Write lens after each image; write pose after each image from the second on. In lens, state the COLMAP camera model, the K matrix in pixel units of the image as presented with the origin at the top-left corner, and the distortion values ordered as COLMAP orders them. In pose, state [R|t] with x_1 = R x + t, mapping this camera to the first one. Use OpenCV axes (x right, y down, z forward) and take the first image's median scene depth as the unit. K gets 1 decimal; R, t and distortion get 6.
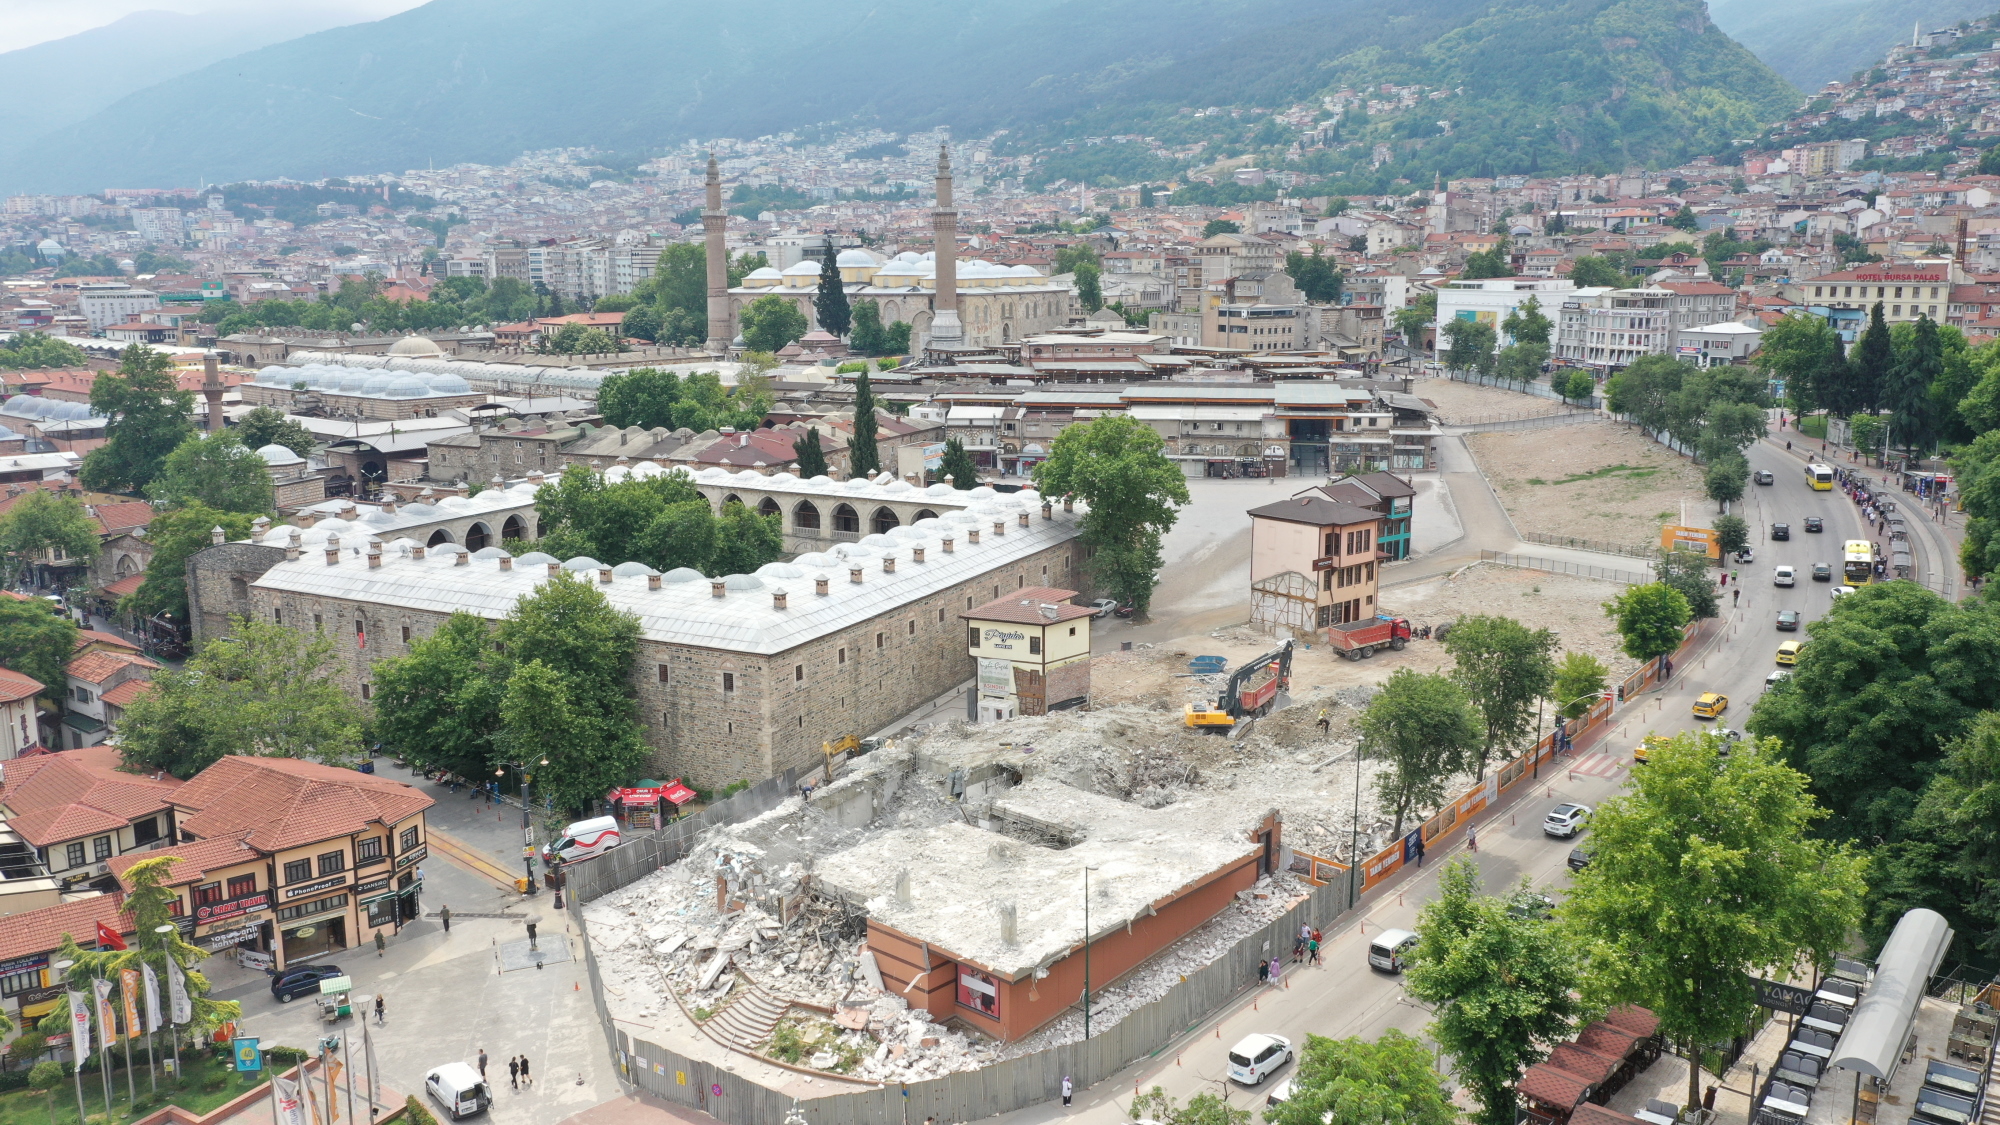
lens RADIAL K [[1564.8, 0, 1000.0], [0, 1564.8, 562.5], [0, 0, 1]] dist [-0.007659, 0.000746]
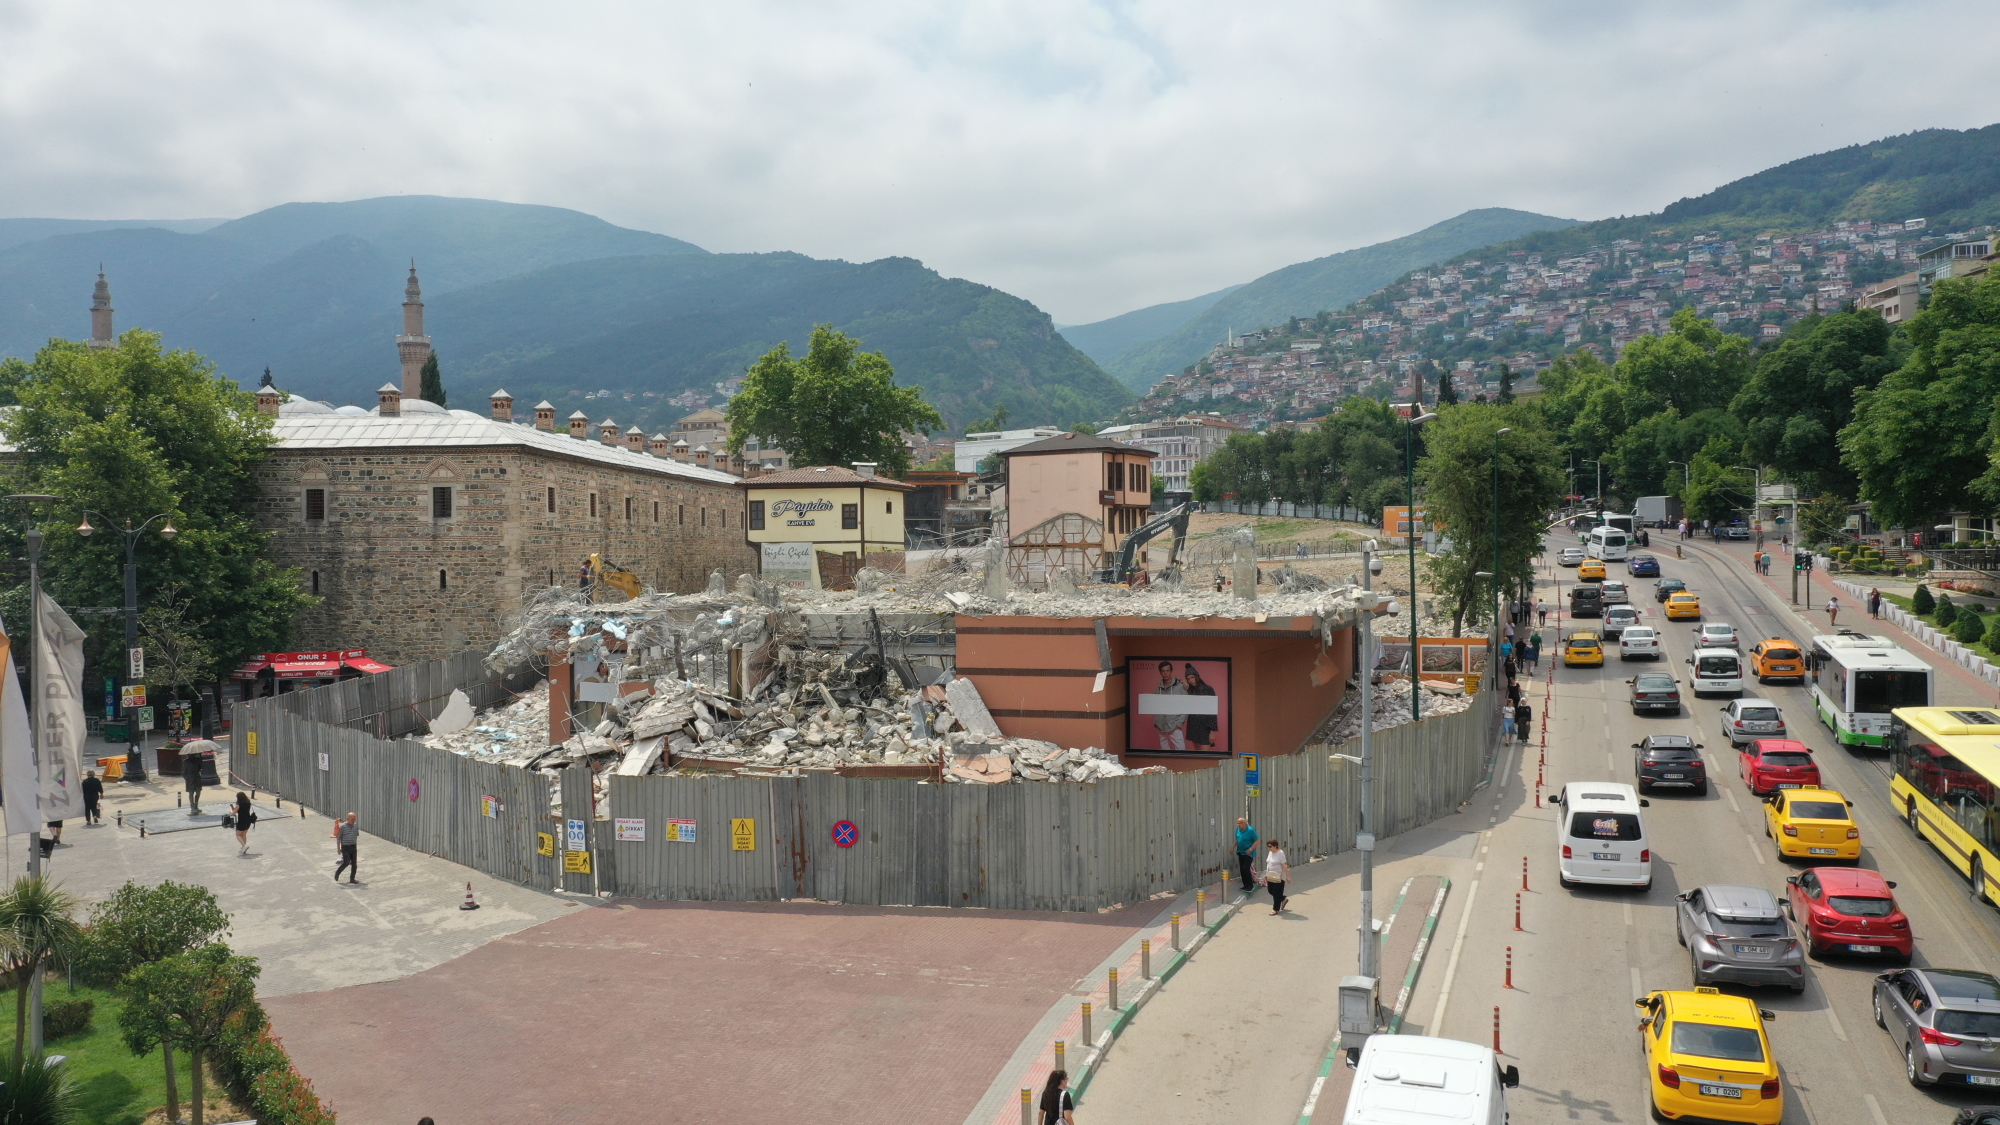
lens RADIAL K [[1564.8, 0, 1000.0], [0, 1564.8, 562.5], [0, 0, 1]] dist [-0.007659, 0.000746]
pose [[0.923689, -0.002178, 0.383136, -0.160048], [0.076367, 0.980966, -0.178534, 0.175618], [-0.375455, 0.194169, 0.906274, 0.280496]]
